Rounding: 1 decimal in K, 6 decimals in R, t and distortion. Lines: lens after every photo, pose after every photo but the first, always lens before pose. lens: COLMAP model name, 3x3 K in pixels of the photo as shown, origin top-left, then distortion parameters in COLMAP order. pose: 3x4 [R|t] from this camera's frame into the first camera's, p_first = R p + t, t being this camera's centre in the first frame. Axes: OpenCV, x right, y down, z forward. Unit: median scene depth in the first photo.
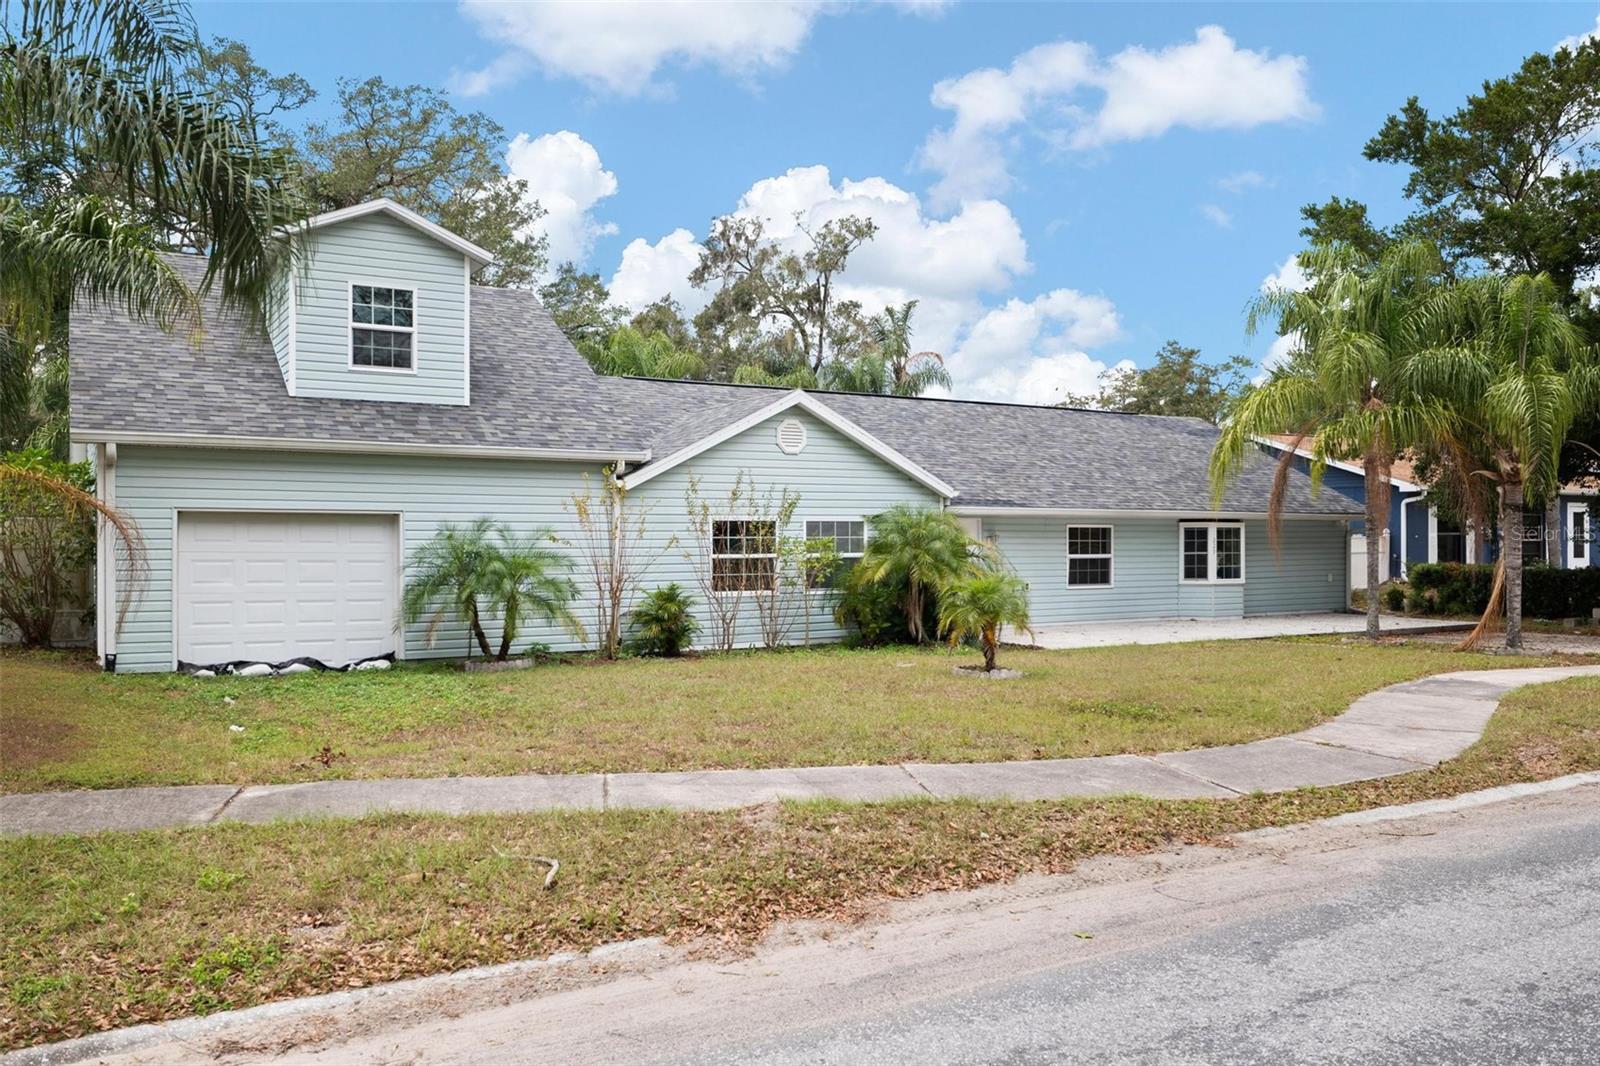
lens RADIAL K [[1192.9, 0, 800.0], [0, 1192.9, 533.0], [0, 0, 1]] dist [-0.001689, 0.001107]
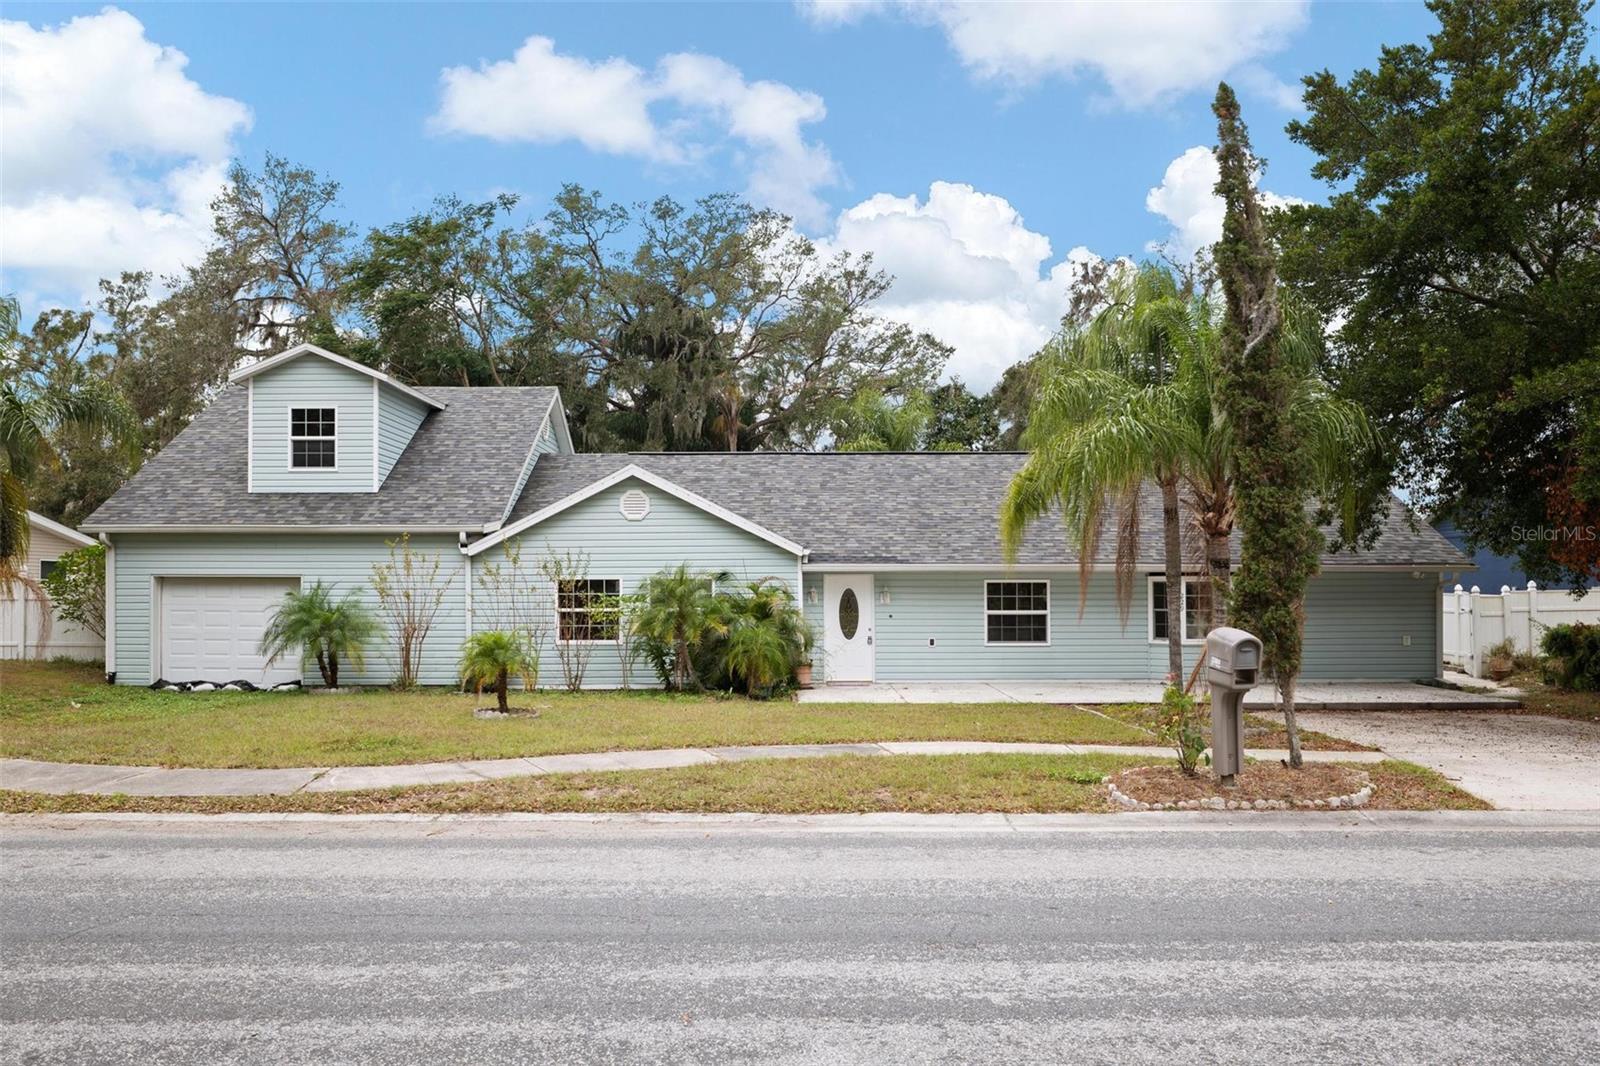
lens RADIAL K [[1192.9, 0, 800.0], [0, 1192.9, 533.0], [0, 0, 1]] dist [-0.001689, 0.001107]
pose [[0.868013, -0.020156, -0.496132, 0.714046], [0.002994, 0.999370, -0.035362, -0.013844], [0.496533, 0.029209, 0.867526, 0.093110]]
